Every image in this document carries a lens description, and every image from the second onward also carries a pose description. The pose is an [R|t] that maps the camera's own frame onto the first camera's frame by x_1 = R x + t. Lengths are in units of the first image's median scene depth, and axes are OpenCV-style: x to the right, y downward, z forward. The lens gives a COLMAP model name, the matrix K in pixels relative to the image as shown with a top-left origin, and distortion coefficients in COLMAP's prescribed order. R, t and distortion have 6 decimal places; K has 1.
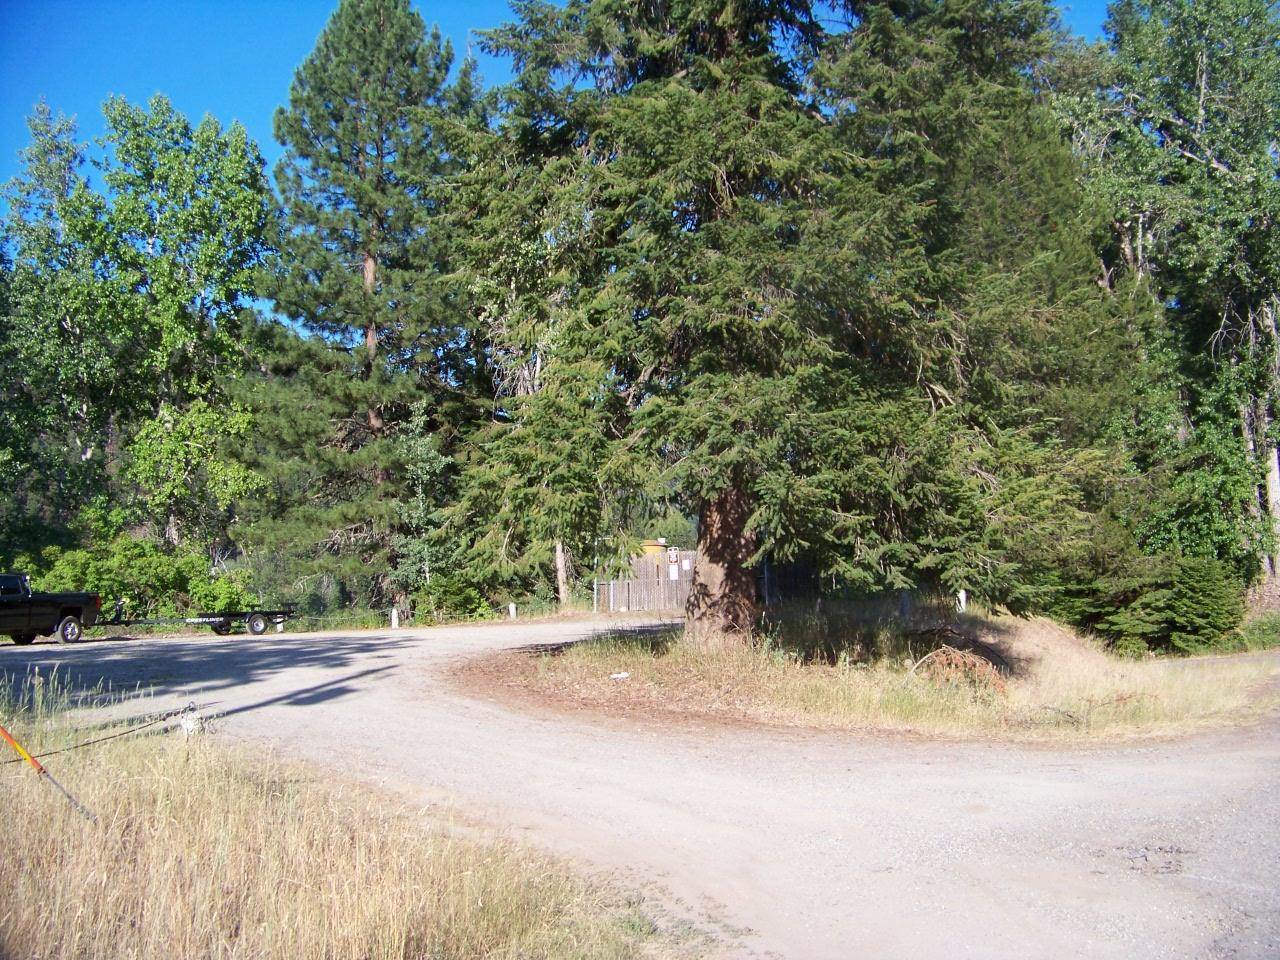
lens RADIAL K [[1337.6, 0, 645.3], [0, 1337.6, 479.1], [0, 0, 1]] dist [-0.121425, 0.000000]
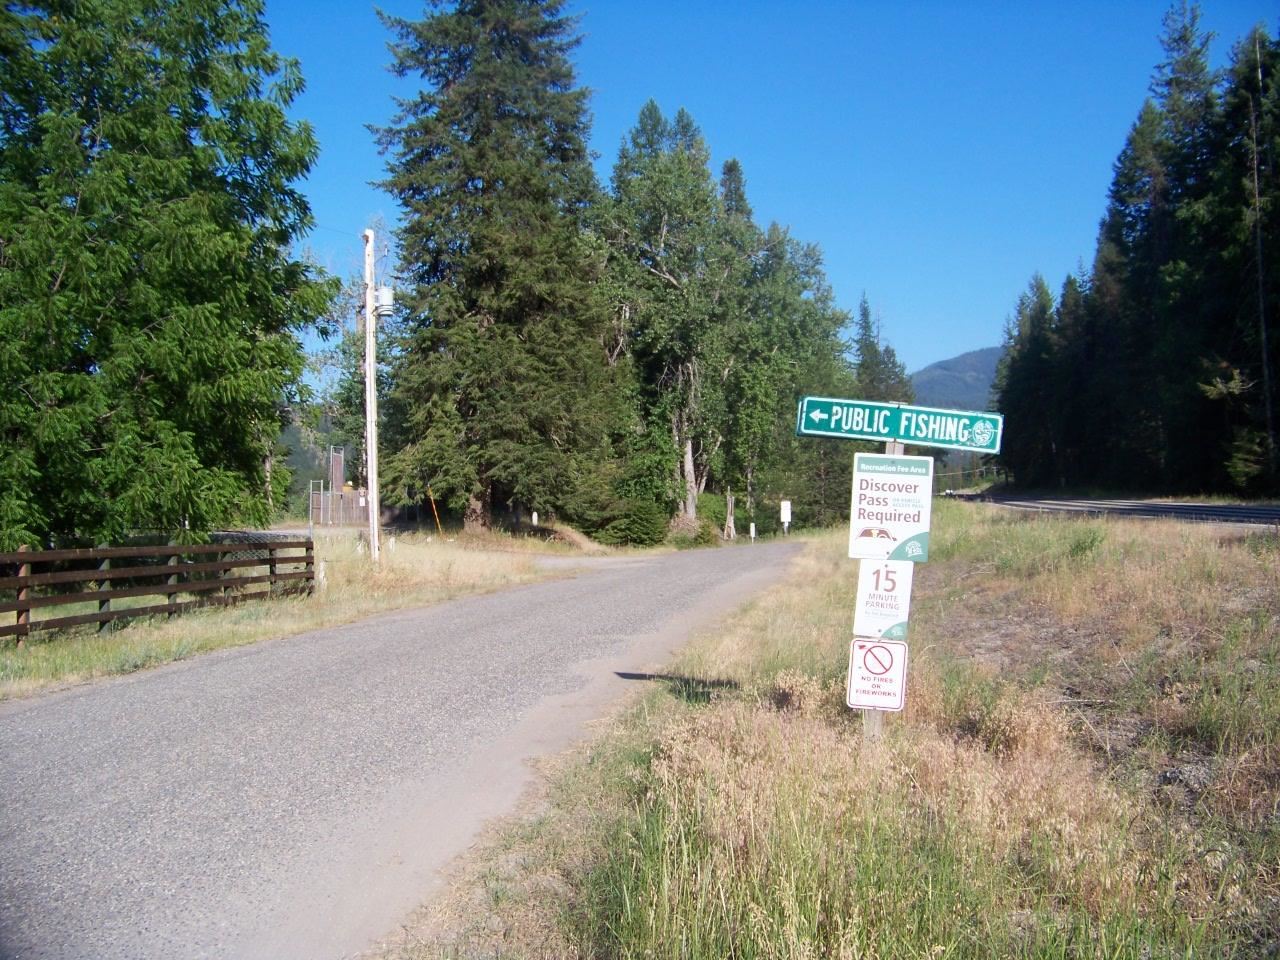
lens RADIAL K [[1337.6, 0, 639.5], [0, 1337.6, 481.1], [0, 0, 1]] dist [-0.121425, 0.000000]
pose [[0.922326, 0.030152, 0.385234, -0.283322], [-0.050911, 0.997742, 0.043798, -0.046338], [-0.383044, -0.060008, 0.921779, -0.668025]]
